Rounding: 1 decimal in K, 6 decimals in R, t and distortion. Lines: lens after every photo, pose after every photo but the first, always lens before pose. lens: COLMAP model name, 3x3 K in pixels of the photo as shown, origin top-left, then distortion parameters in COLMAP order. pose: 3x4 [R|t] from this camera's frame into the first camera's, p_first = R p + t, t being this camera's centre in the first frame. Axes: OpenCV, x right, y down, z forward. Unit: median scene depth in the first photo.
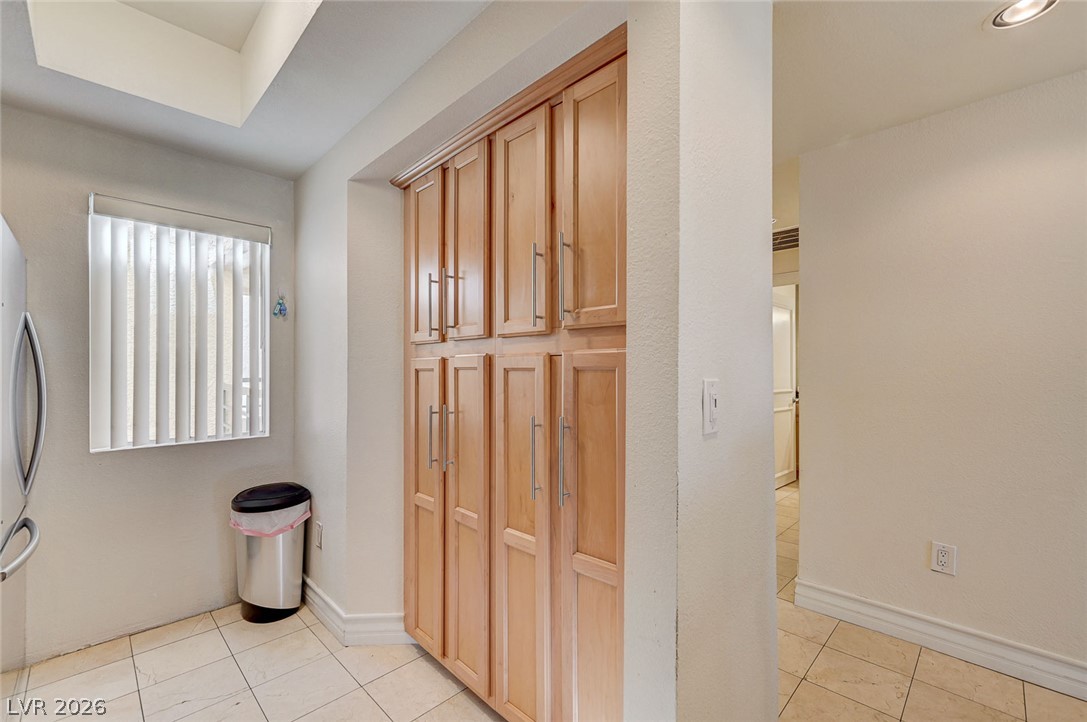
lens RADIAL K [[456.8, 0, 544.5], [0, 456.8, 363.5], [0, 0, 1]] dist [0.000718, 0.000214]
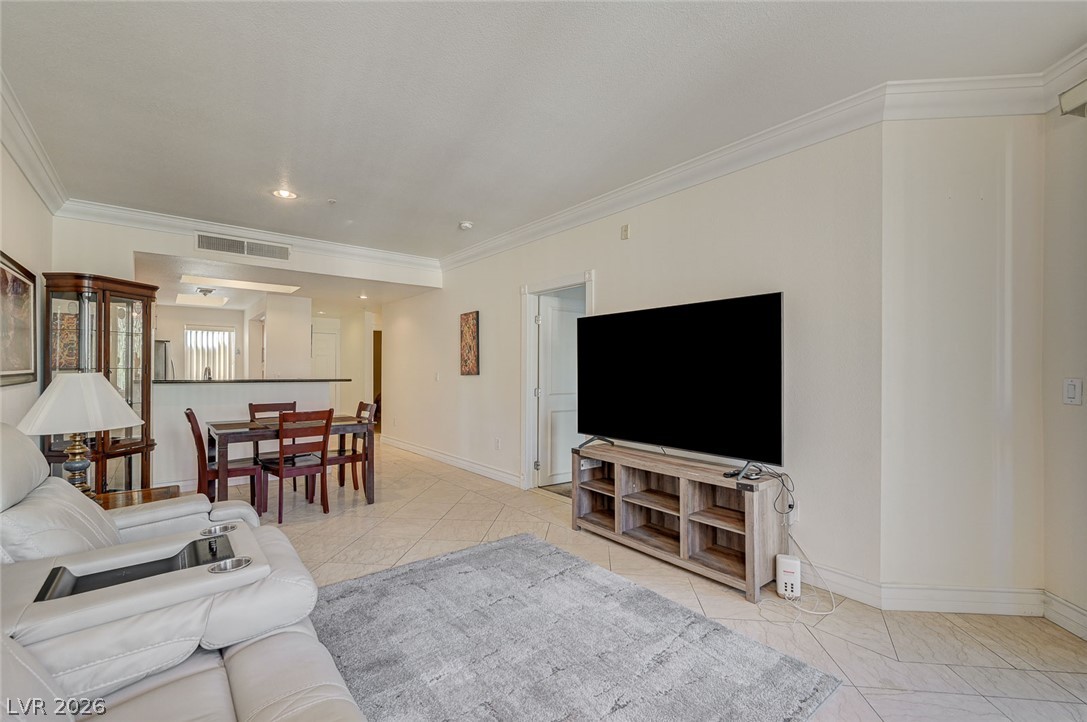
lens RADIAL K [[466.2, 0, 547.6], [0, 466.2, 369.4], [0, 0, 1]] dist [0.000969, -0.000083]
pose [[0.995033, 0.005670, -0.099386, 2.156640], [-0.004435, 0.999910, 0.012645, -0.054983], [0.099449, -0.012142, 0.994969, -2.308890]]
